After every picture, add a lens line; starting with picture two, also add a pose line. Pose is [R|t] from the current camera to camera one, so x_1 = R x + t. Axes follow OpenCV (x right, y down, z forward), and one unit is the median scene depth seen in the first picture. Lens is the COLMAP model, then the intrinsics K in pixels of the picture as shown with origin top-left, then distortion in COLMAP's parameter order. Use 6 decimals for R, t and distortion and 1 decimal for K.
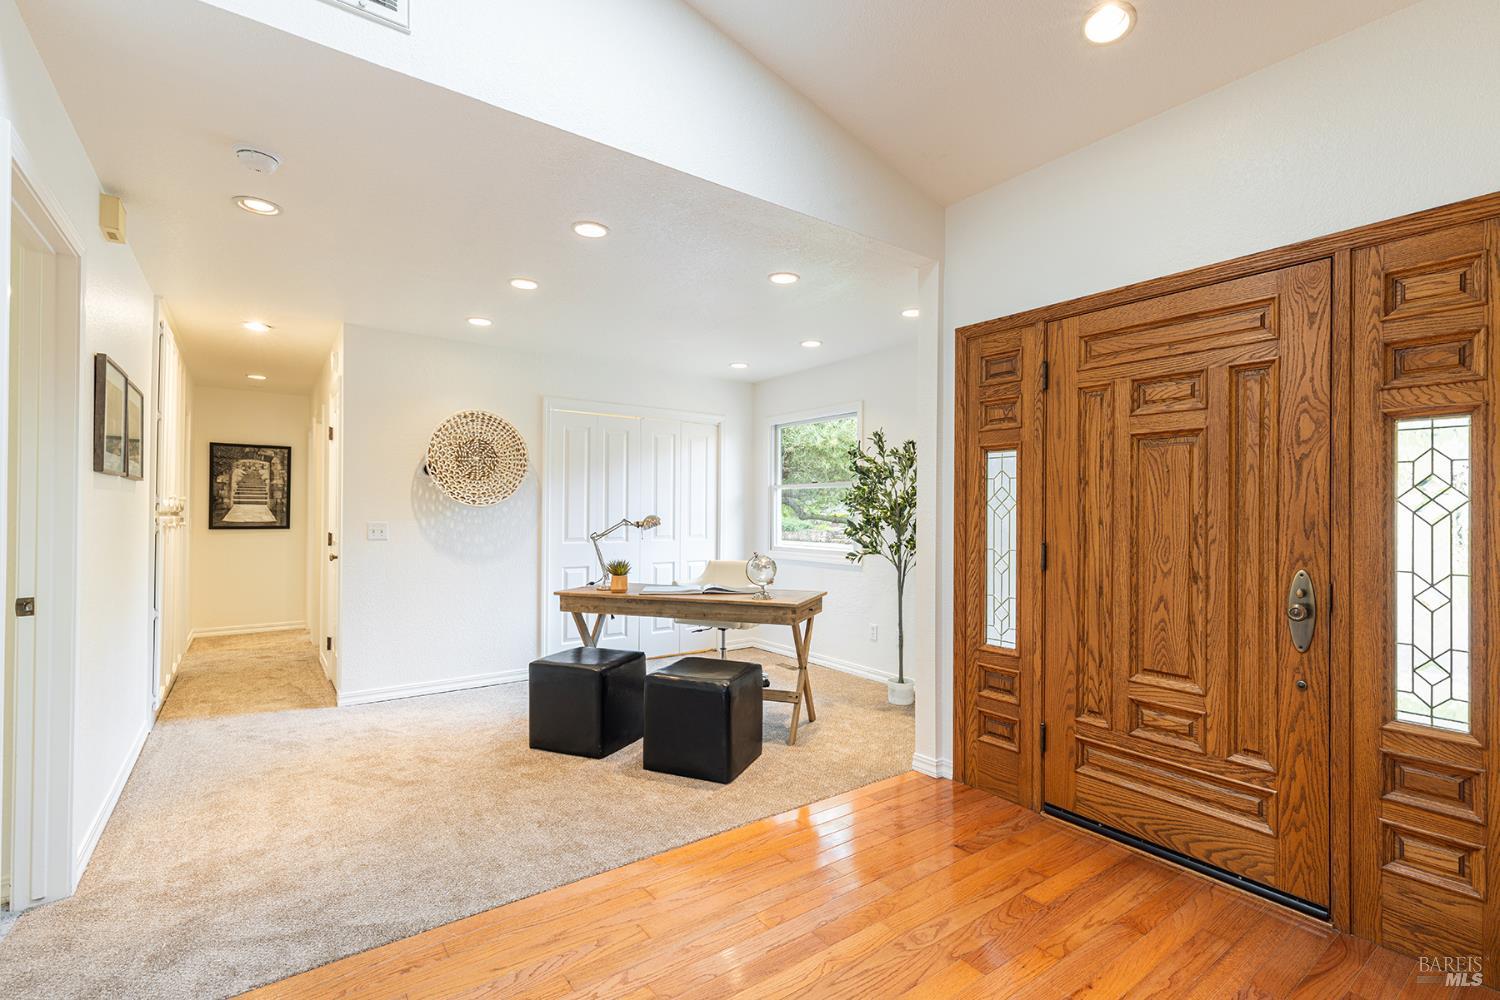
lens RADIAL K [[671.8, 0, 757.9], [0, 671.8, 508.3], [0, 0, 1]] dist [0.000558, 0.000082]
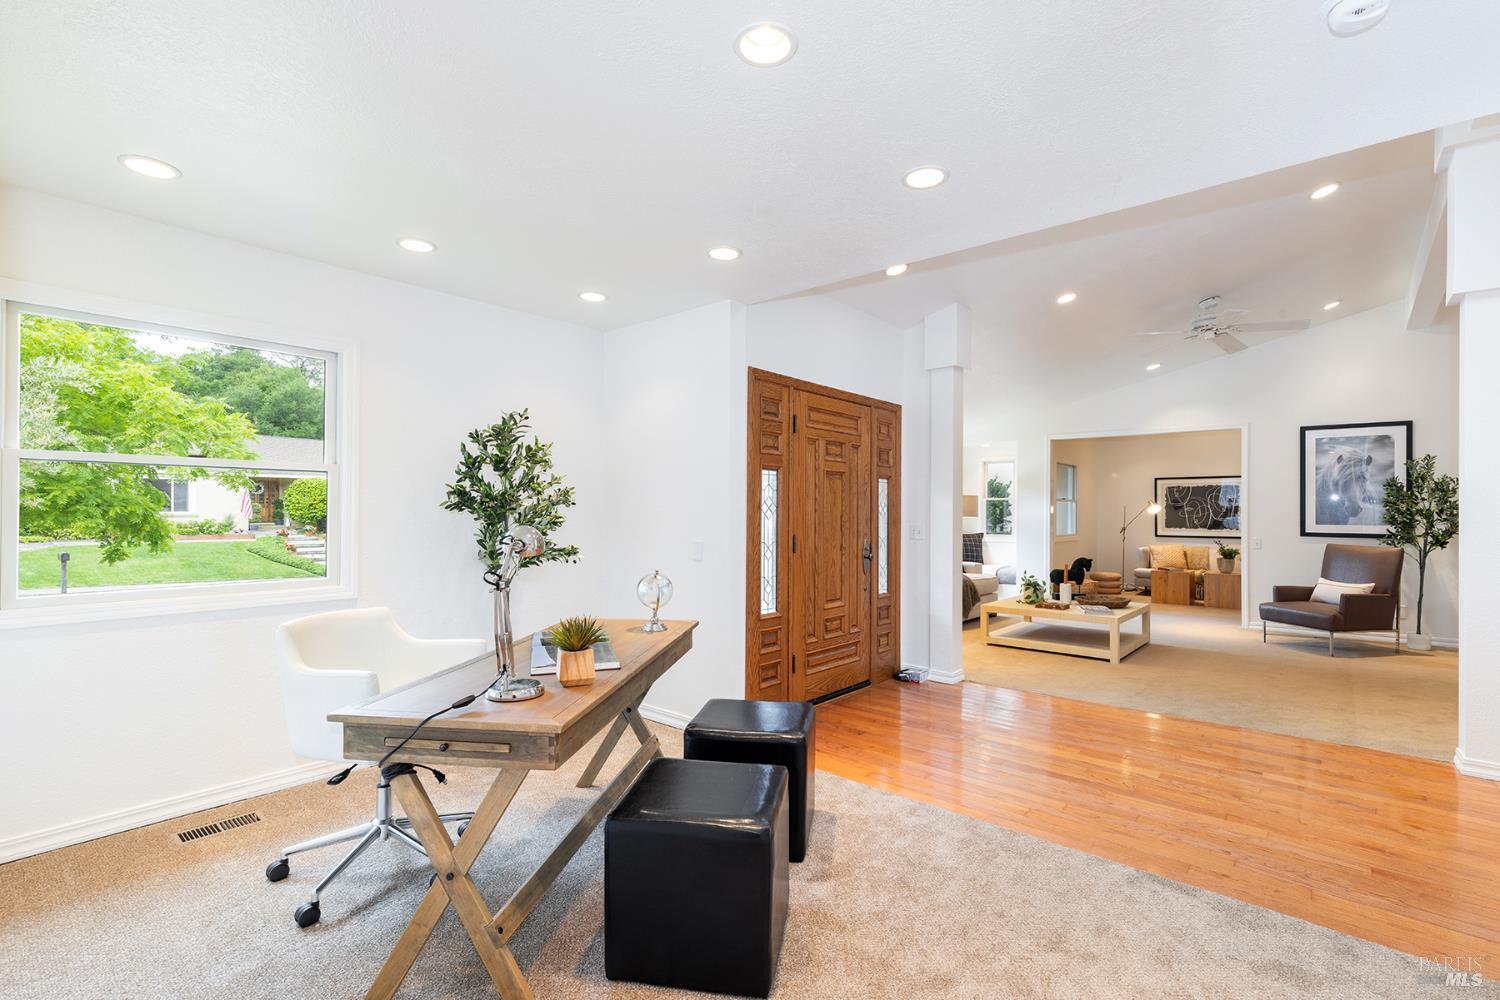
lens RADIAL K [[671.8, 0, 757.9], [0, 671.8, 508.3], [0, 0, 1]] dist [0.000558, 0.000082]
pose [[-0.212022, -0.003616, 0.977258, -1.100572], [-0.012295, 0.999924, 0.001032, -0.009433], [-0.977188, -0.011797, -0.212050, 1.493921]]
